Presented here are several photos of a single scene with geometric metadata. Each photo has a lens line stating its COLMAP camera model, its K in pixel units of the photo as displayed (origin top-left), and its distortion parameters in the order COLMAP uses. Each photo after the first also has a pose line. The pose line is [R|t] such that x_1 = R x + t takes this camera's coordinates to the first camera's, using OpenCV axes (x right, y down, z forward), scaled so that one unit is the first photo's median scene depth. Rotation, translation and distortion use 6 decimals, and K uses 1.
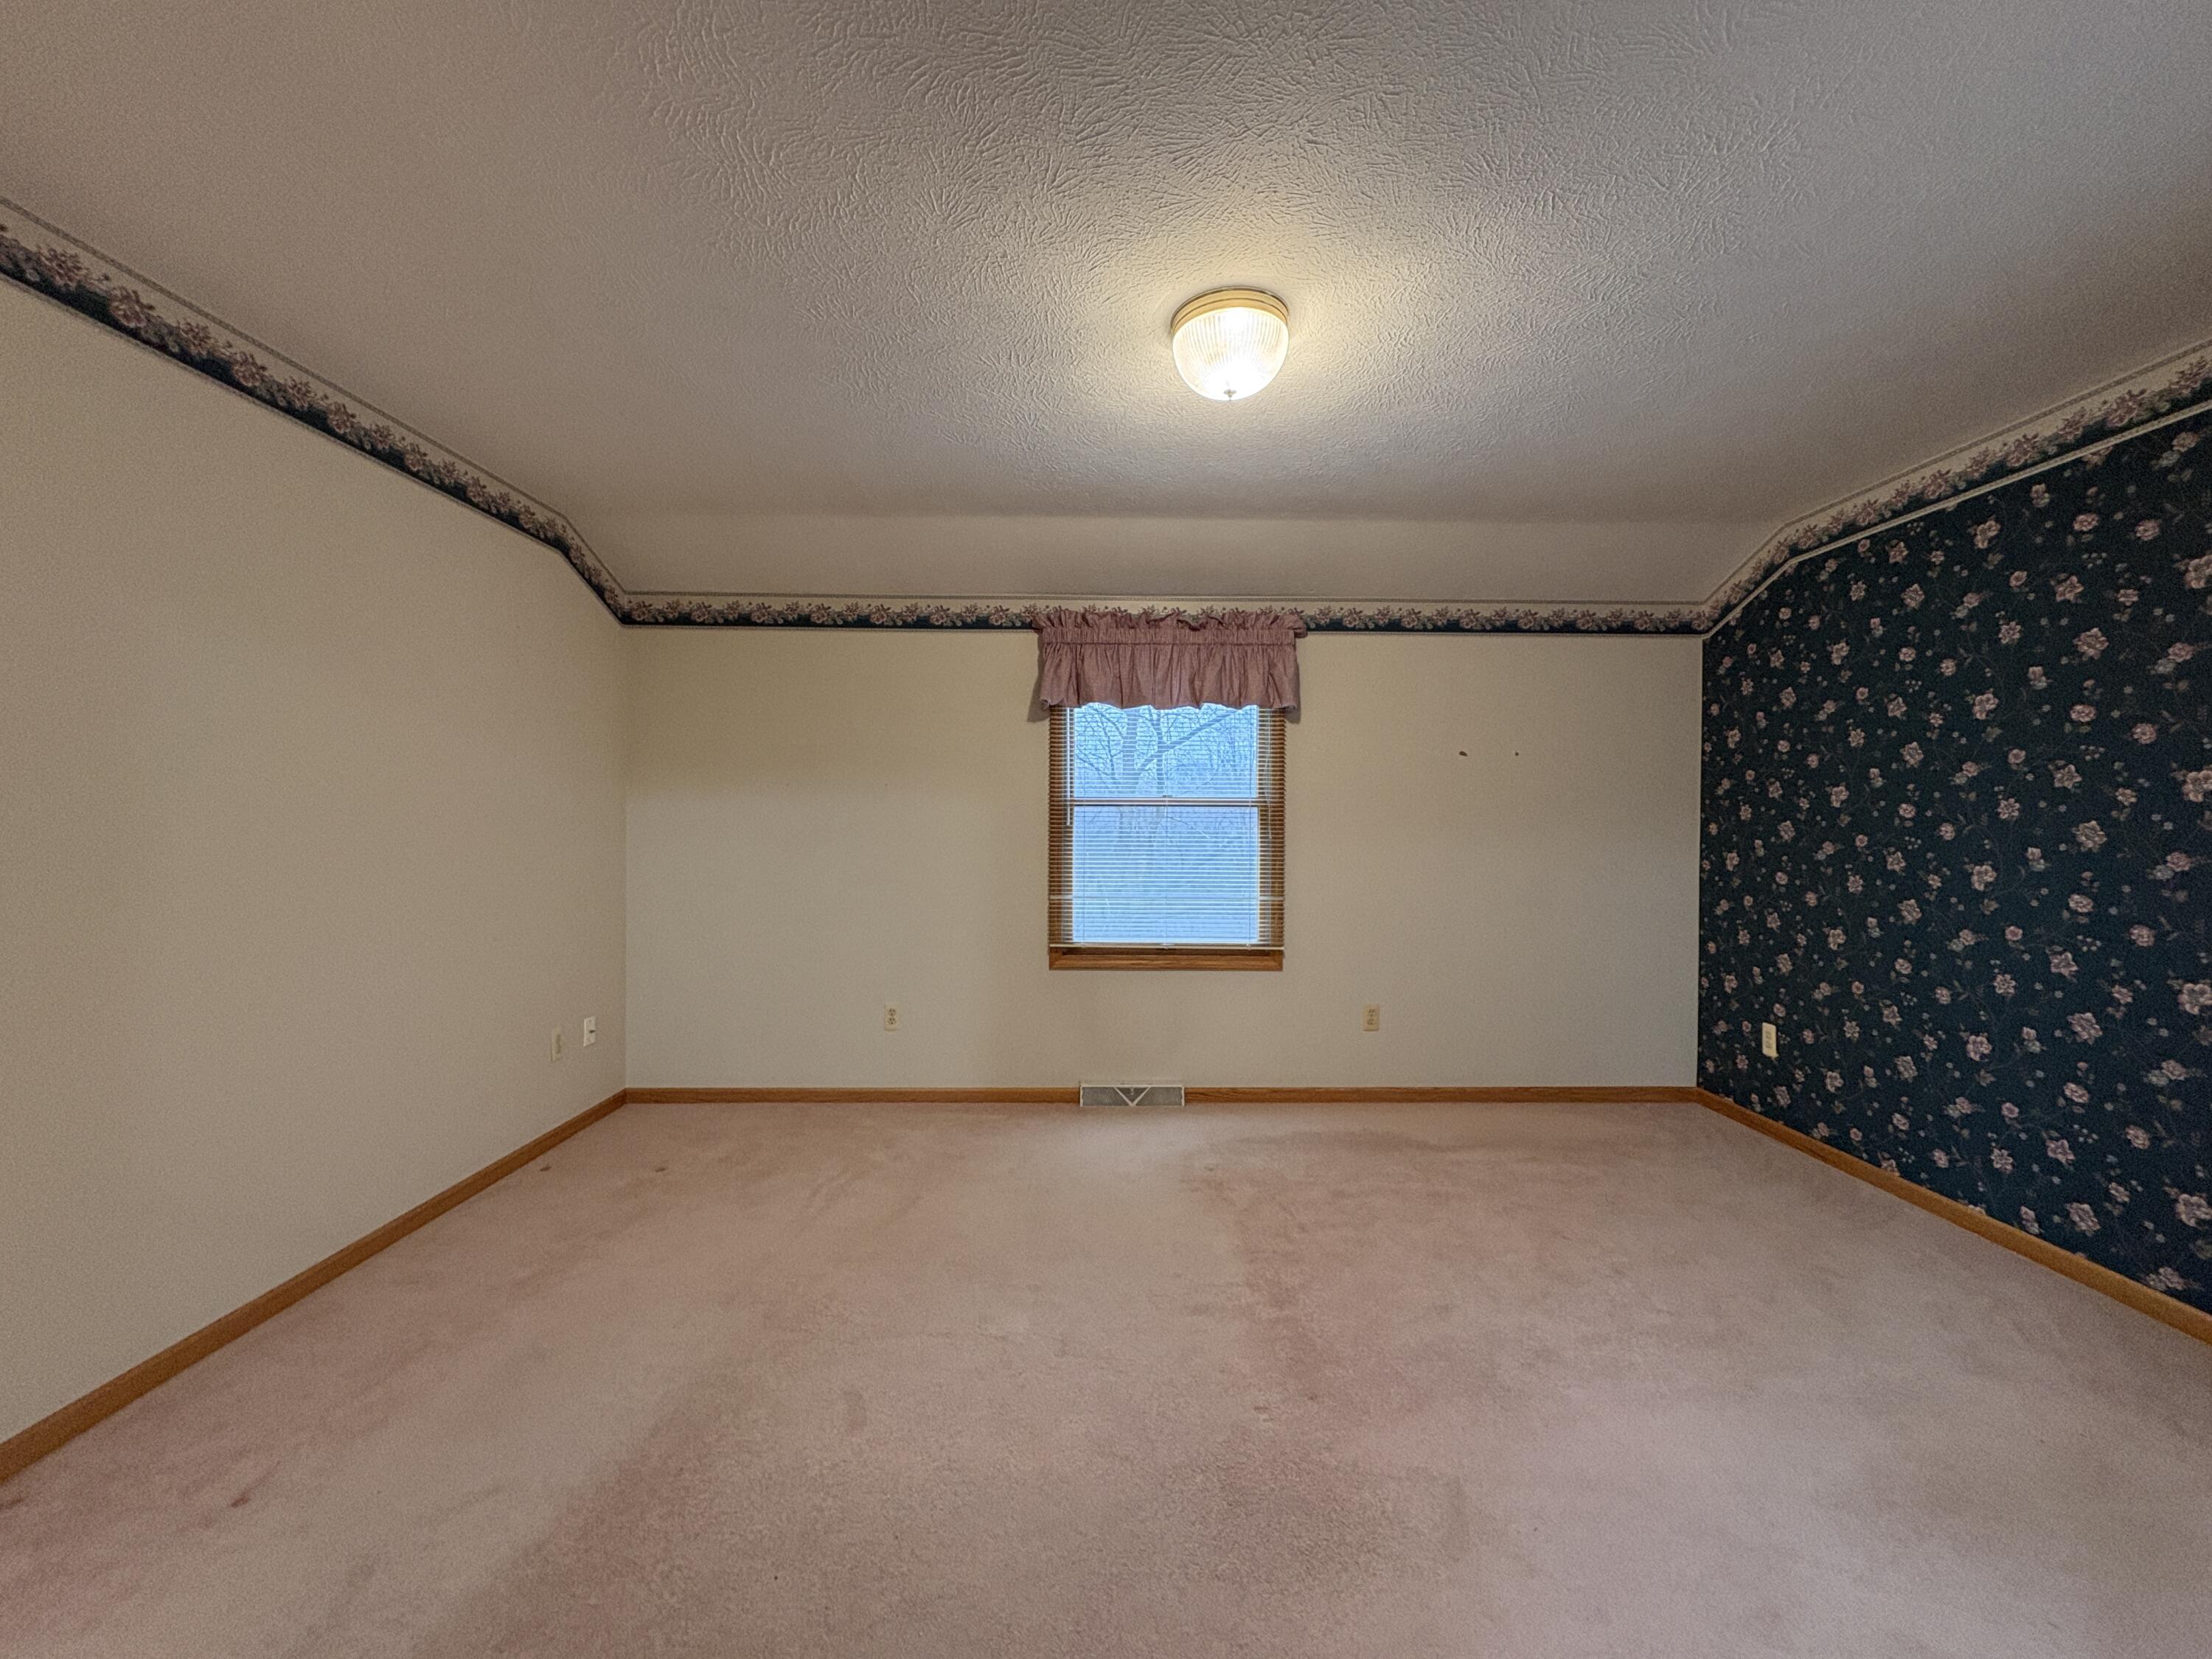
lens RADIAL K [[881.6, 0, 1098.8], [0, 881.6, 823.0], [0, 0, 1]] dist [-0.001410, 0.001487]
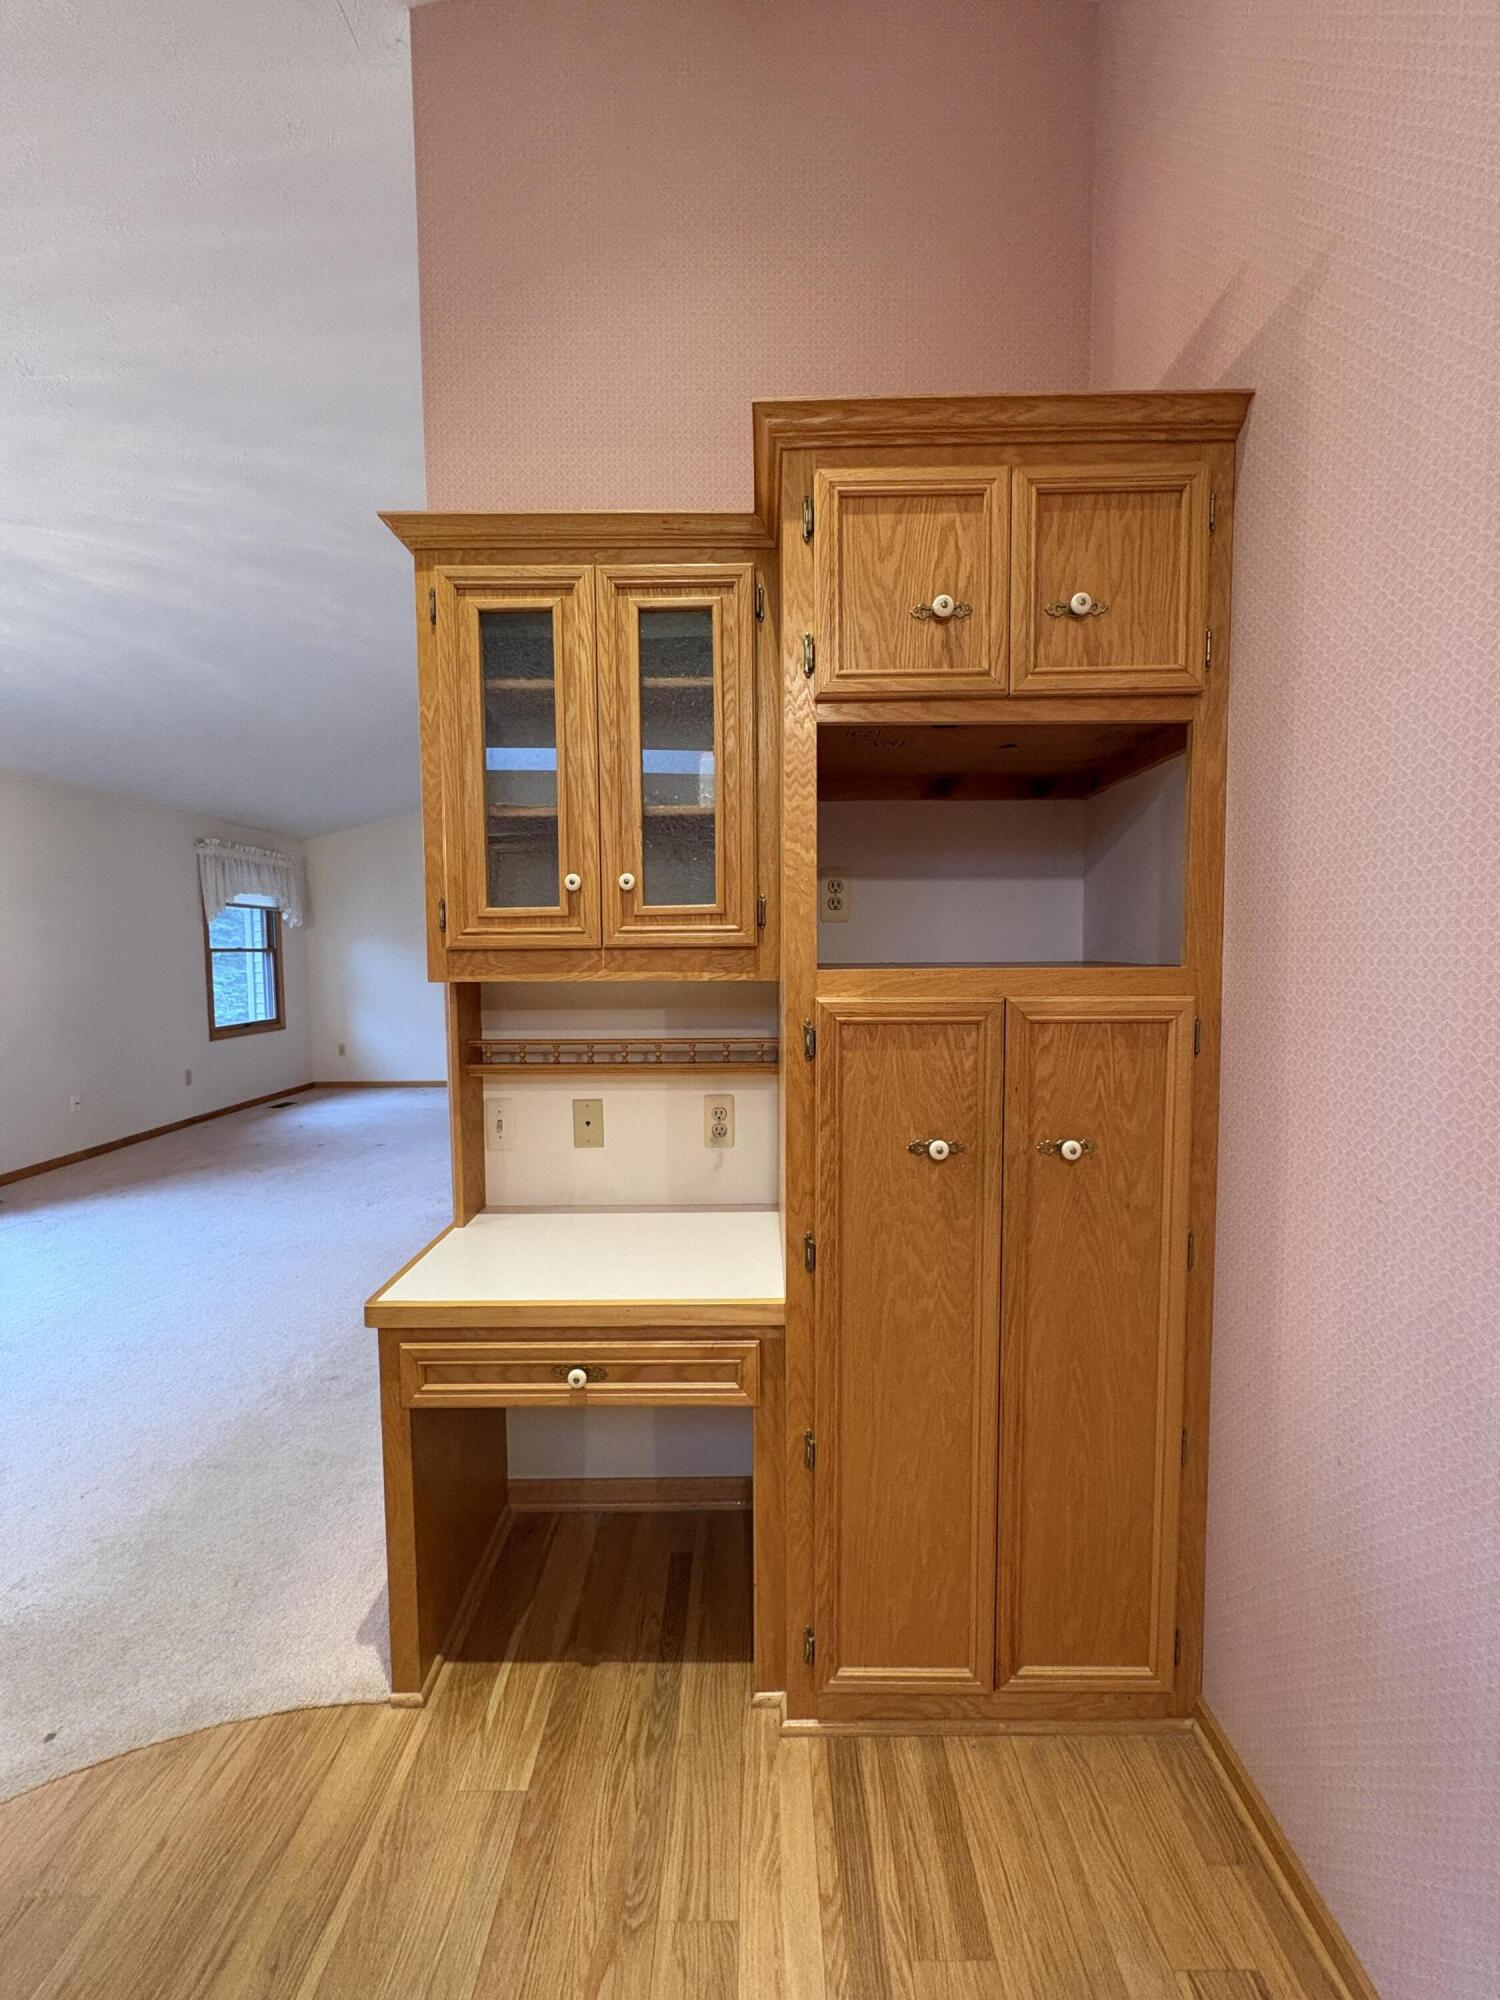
lens RADIAL K [[797.2, 0, 744.1], [0, 797.2, 996.2], [0, 0, 1]] dist [-0.001410, 0.001487]
pose [[0.028004, -0.069163, 0.997212, -1.711012], [0.018745, 0.997464, 0.068654, -0.019594], [-0.999432, 0.016770, 0.029229, -0.147290]]
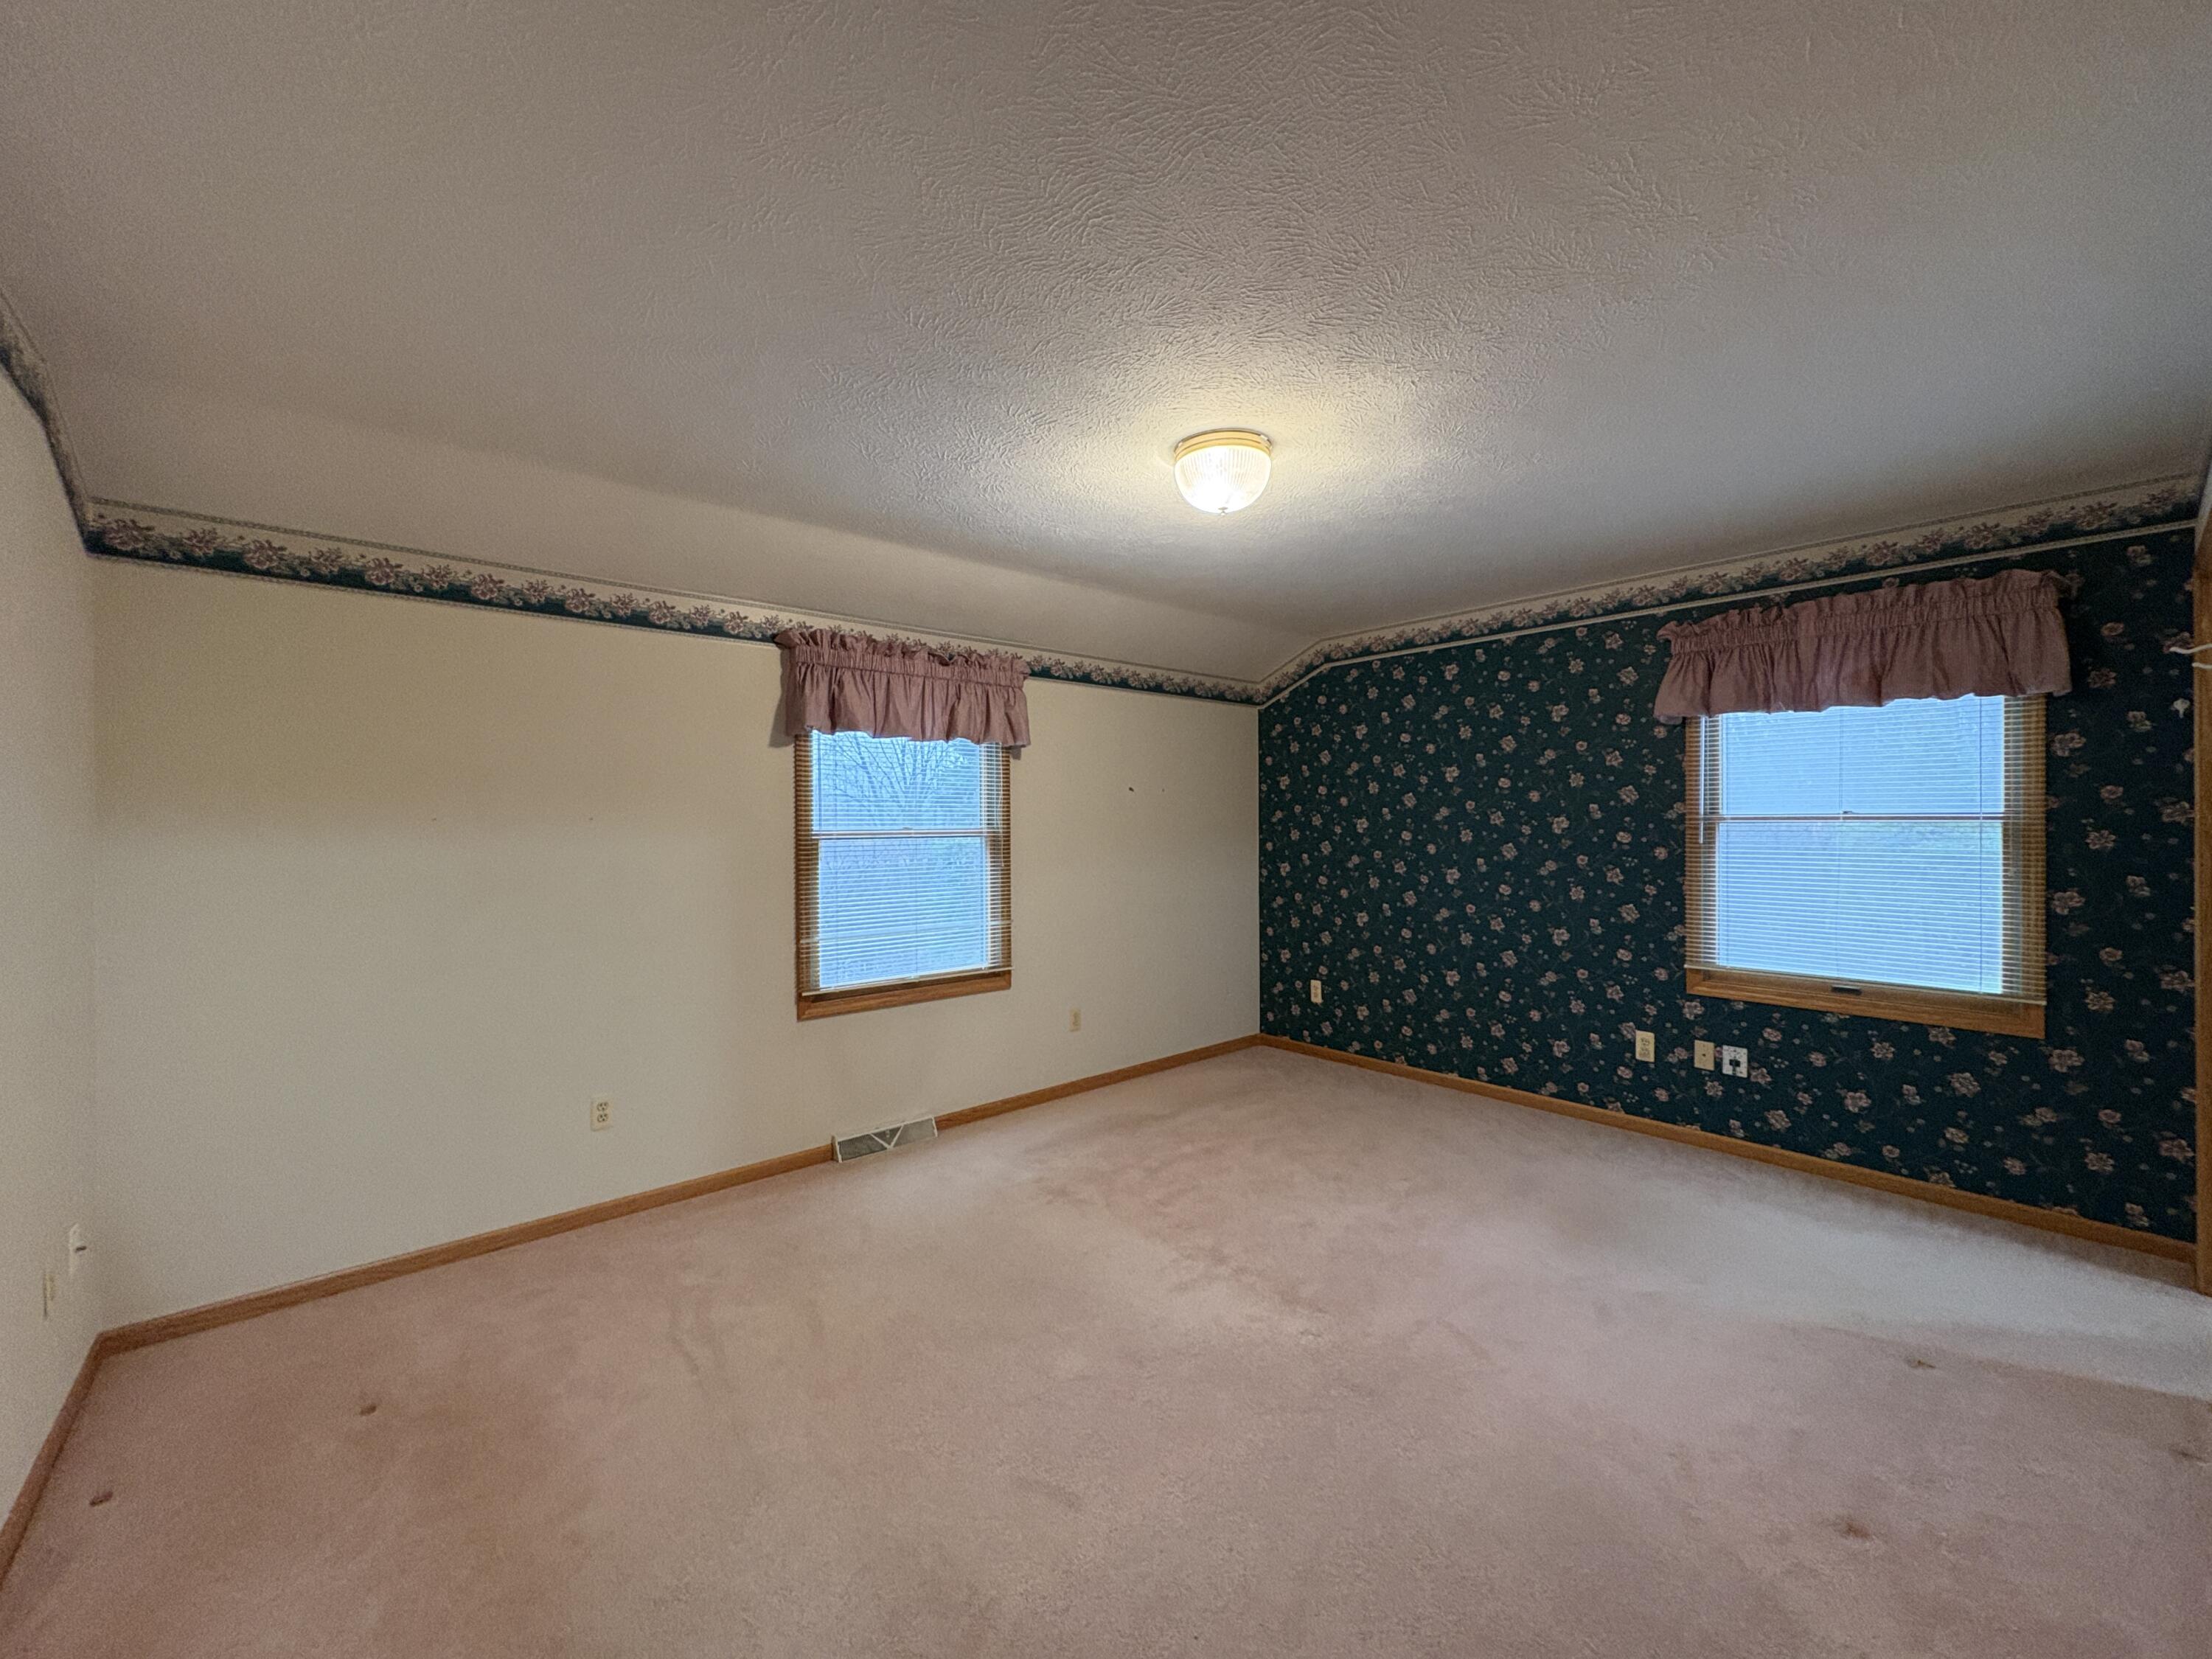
lens RADIAL K [[881.6, 0, 1105.2], [0, 881.6, 824.2], [0, 0, 1]] dist [-0.001410, 0.001487]
pose [[0.760959, -0.010801, 0.648710, -0.415361], [0.014262, 0.999898, -0.000082, -0.032813], [-0.648643, 0.009314, 0.761036, 0.107737]]
